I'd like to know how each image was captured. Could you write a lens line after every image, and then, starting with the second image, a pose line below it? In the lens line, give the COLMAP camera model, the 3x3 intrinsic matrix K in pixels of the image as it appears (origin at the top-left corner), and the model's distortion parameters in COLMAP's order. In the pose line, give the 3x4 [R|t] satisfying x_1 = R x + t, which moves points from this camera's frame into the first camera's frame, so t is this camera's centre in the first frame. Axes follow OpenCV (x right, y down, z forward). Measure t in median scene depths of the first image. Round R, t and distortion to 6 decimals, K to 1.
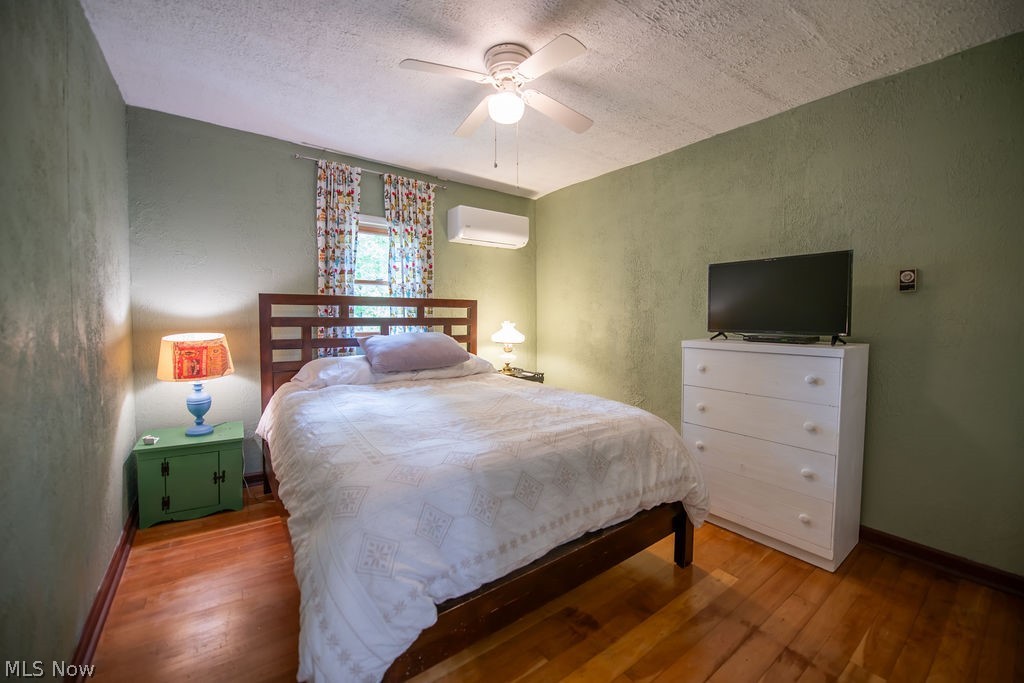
lens RADIAL K [[407.1, 0, 512.3], [0, 407.1, 339.8], [0, 0, 1]] dist [-0.015001, -0.003085]
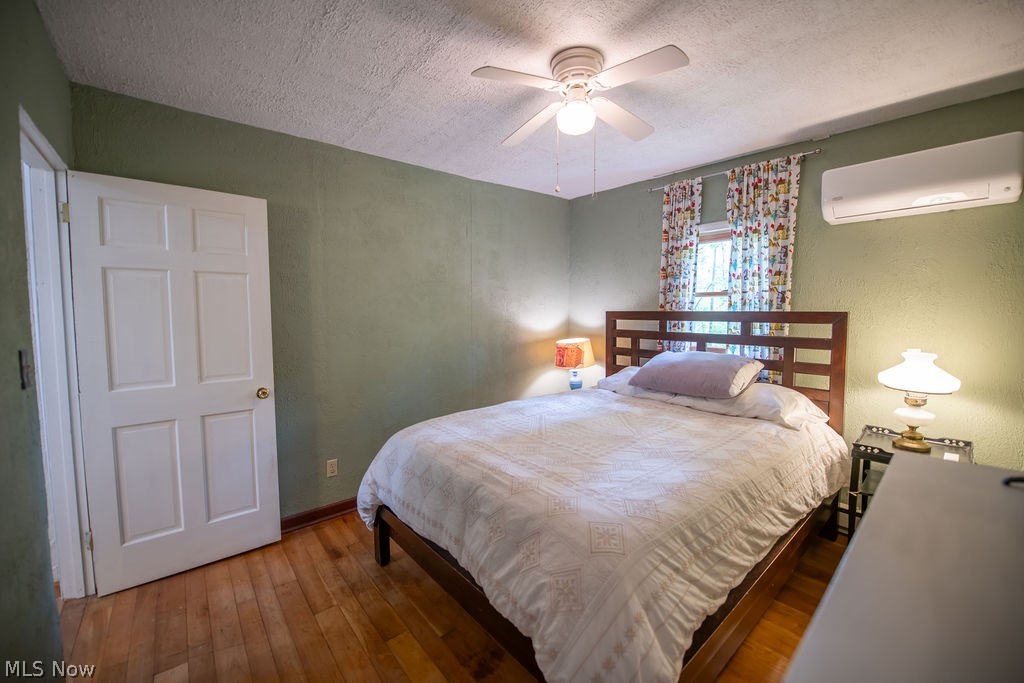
lens RADIAL K [[407.1, 0, 513.8], [0, 407.1, 338.0], [0, 0, 1]] dist [-0.015001, -0.003085]
pose [[0.071917, 0.064669, -0.995312, 0.561642], [-0.053451, 0.996712, 0.060897, -0.075685], [0.995977, 0.048821, 0.075137, 0.493934]]
